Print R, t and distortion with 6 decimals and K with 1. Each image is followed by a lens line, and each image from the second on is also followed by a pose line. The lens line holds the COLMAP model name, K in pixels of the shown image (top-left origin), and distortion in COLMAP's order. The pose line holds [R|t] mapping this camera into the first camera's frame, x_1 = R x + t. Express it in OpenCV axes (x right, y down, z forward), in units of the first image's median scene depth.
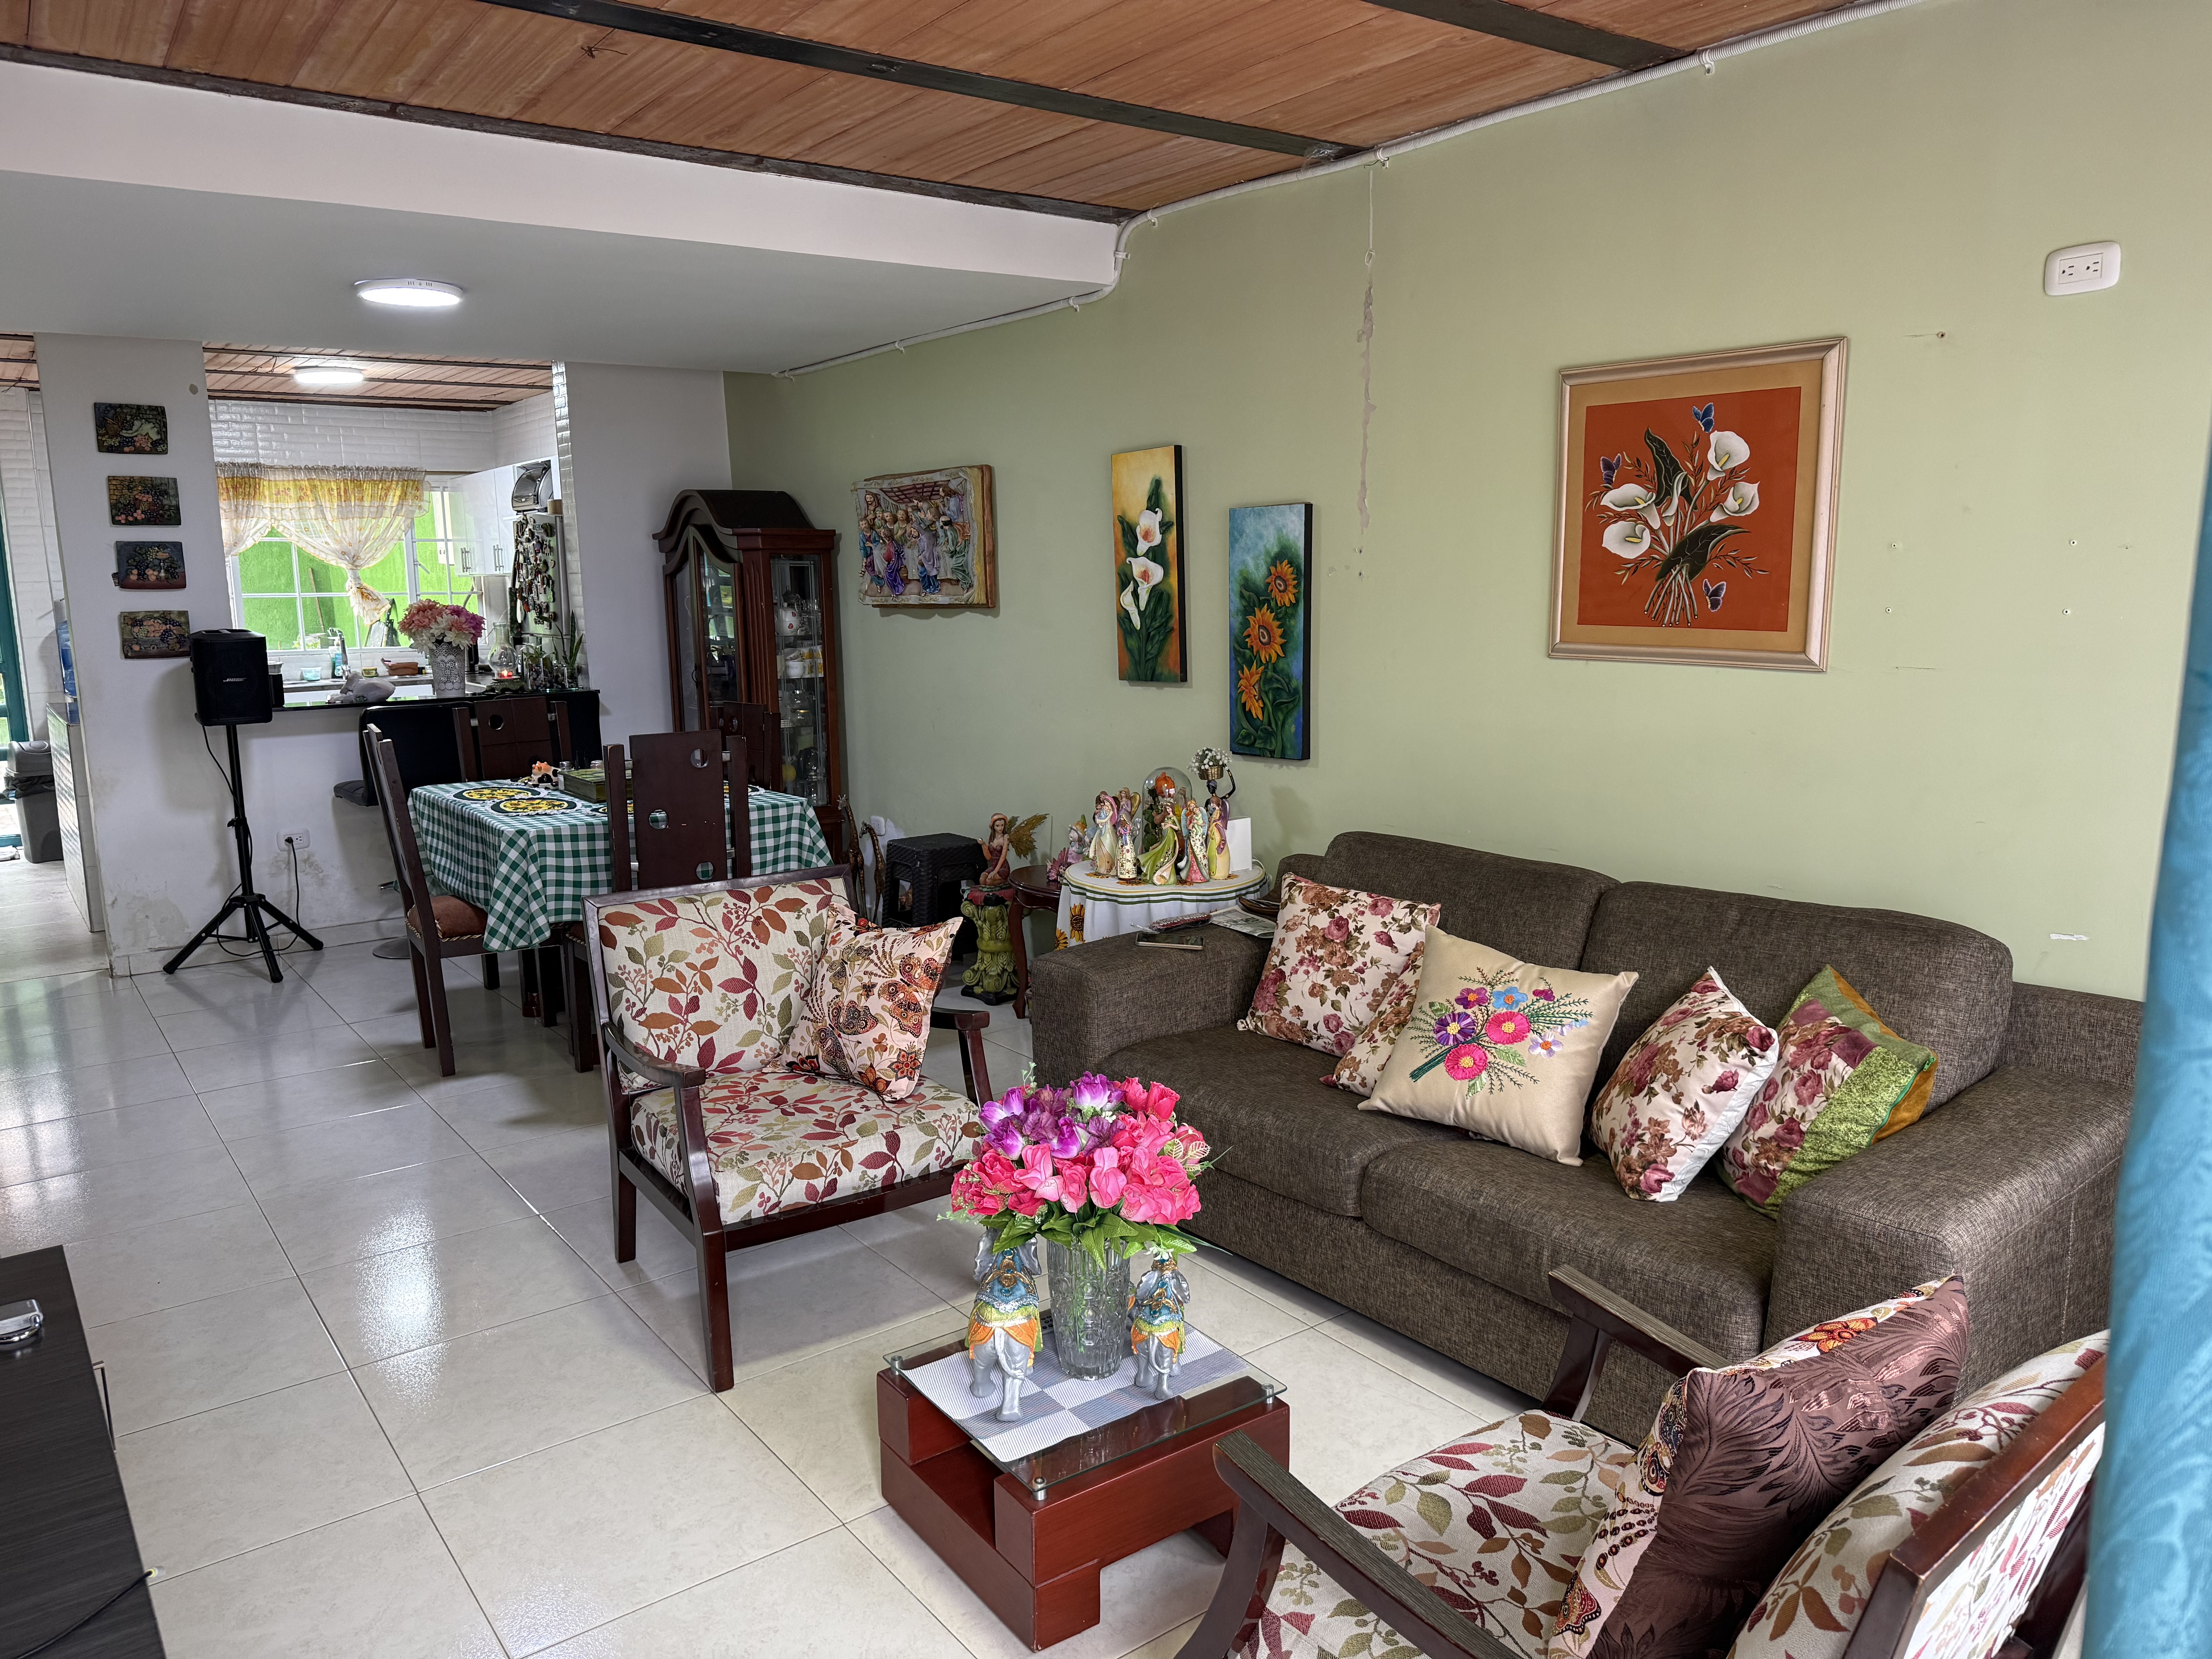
lens RADIAL K [[1574.5, 0, 1104.9], [0, 1574.5, 827.7], [0, 0, 1]] dist [-0.008007, -0.001309]
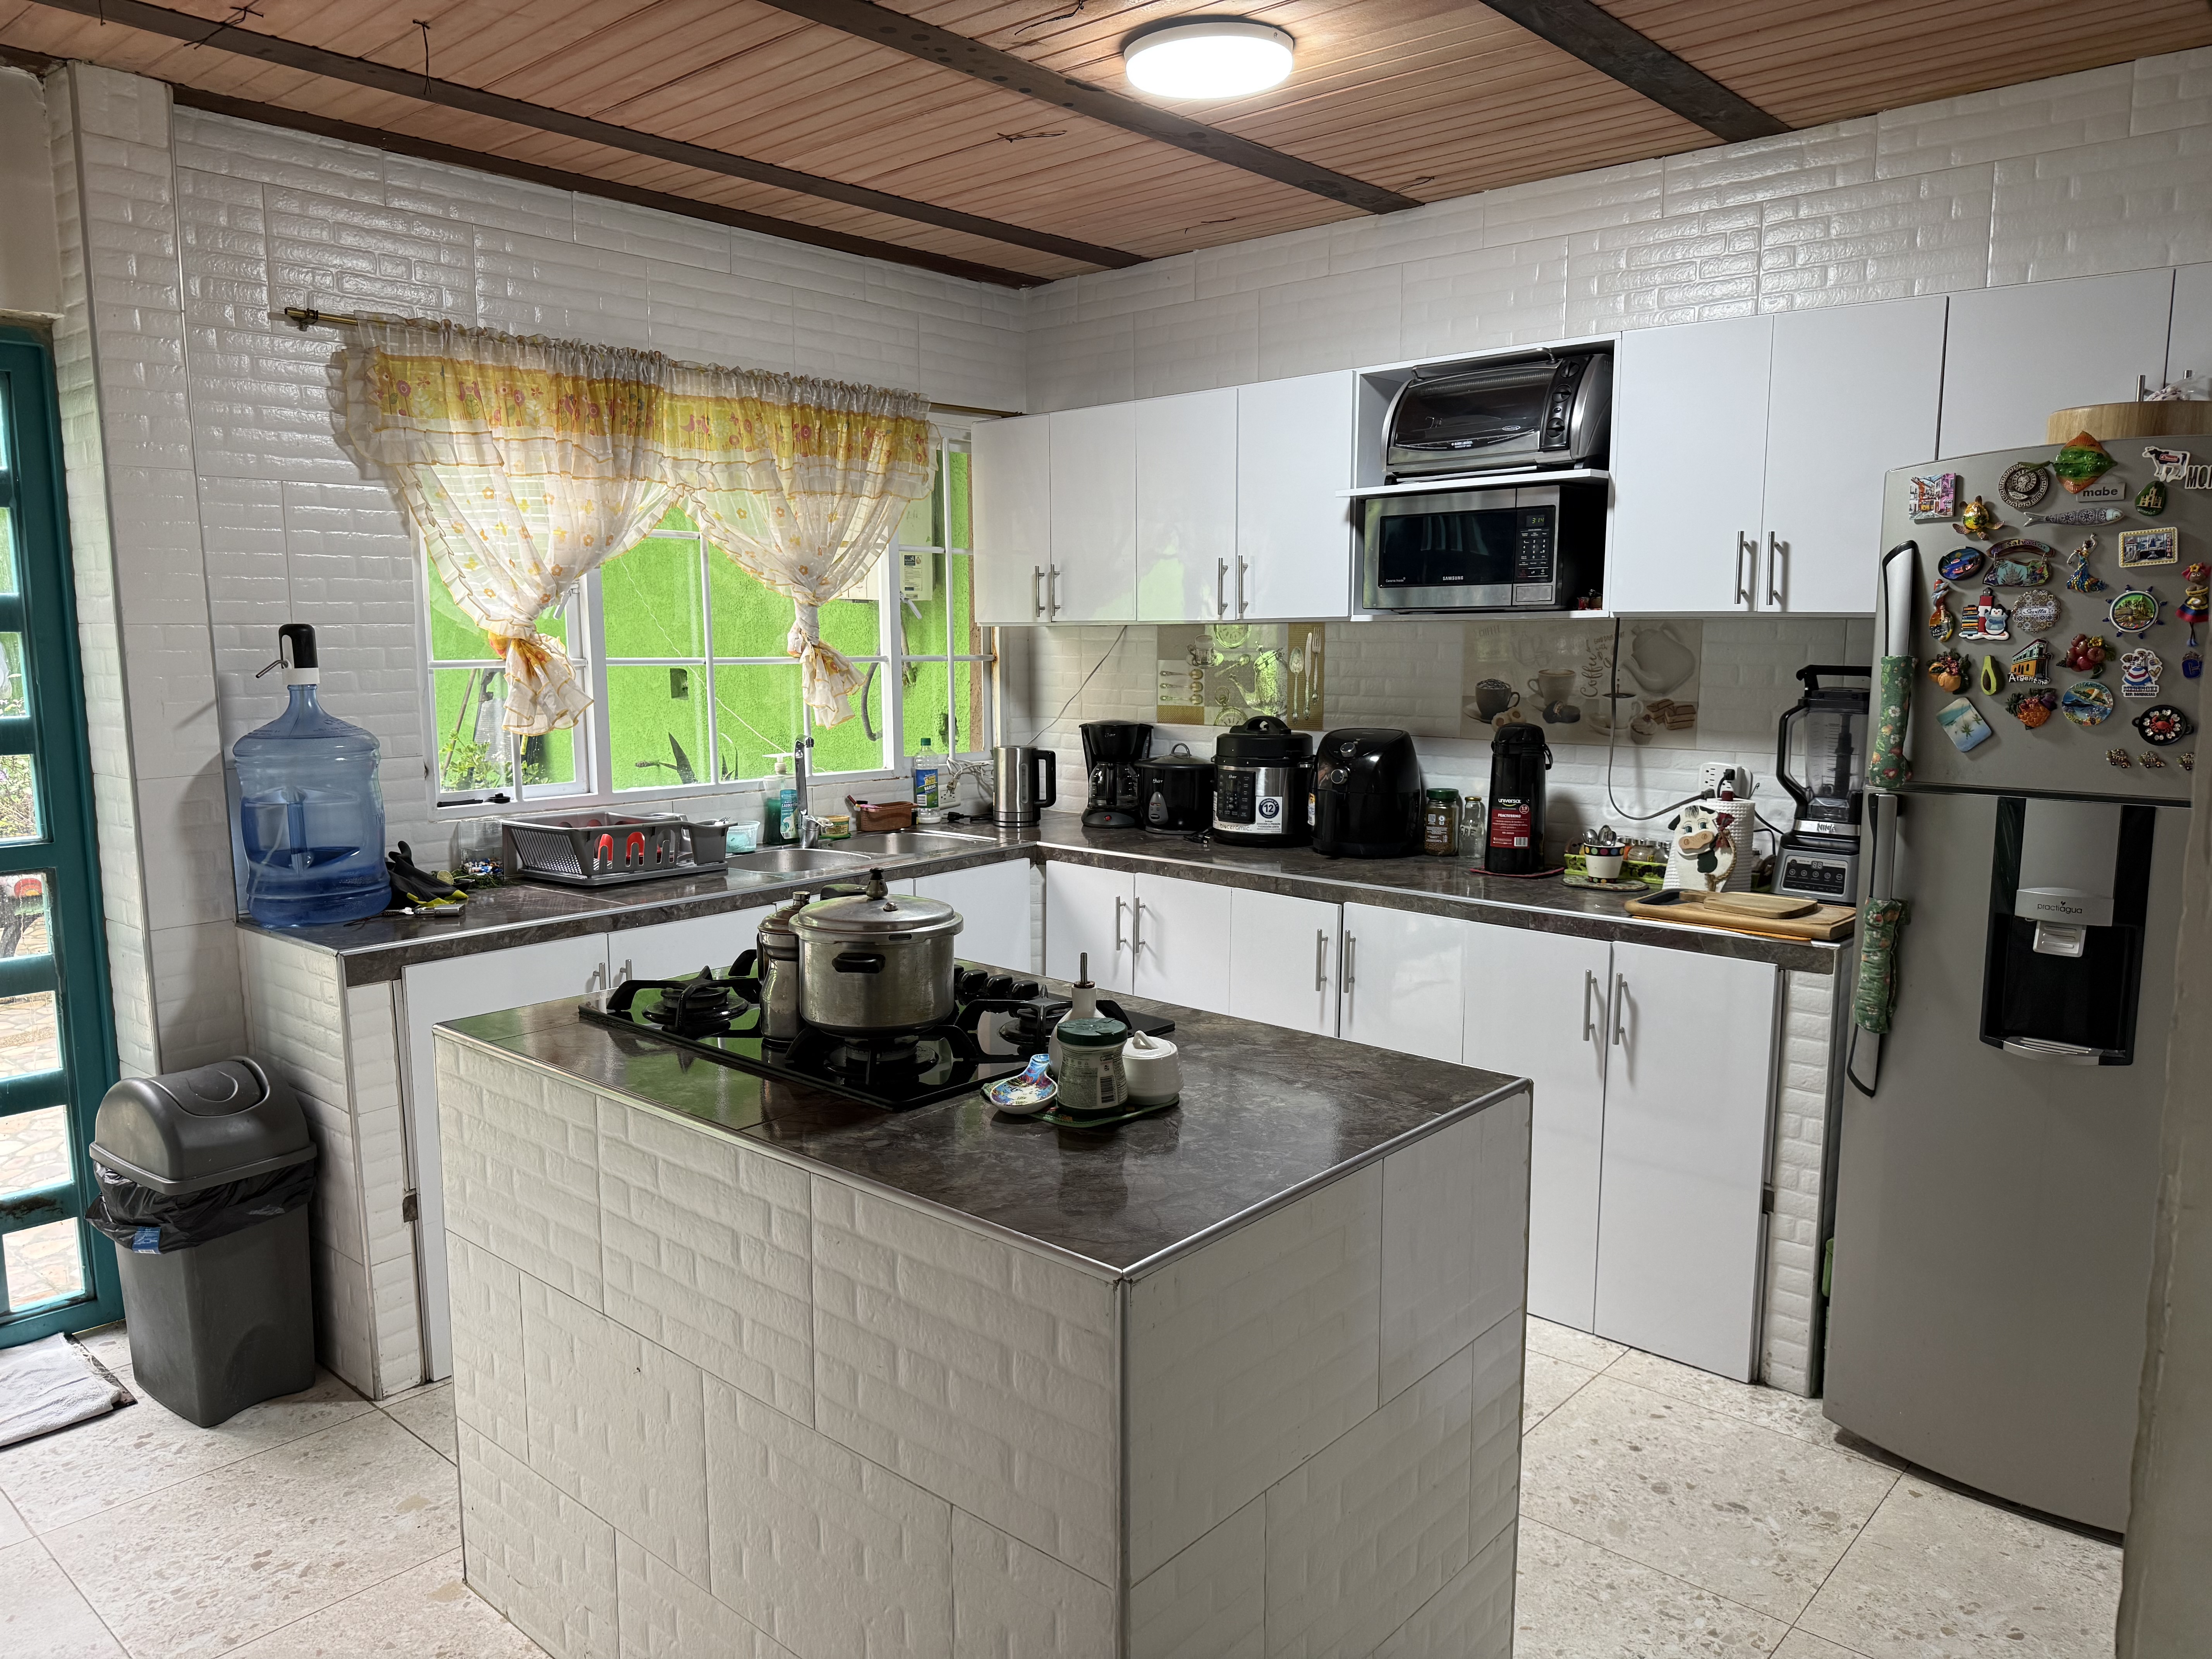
lens RADIAL K [[1574.5, 0, 1105.8], [0, 1574.5, 839.5], [0, 0, 1]] dist [-0.008007, -0.001309]
pose [[0.978210, -0.016110, 0.206992, -0.503291], [0.022267, 0.999375, -0.027448, -0.084859], [-0.206420, 0.031459, 0.977958, 0.554742]]
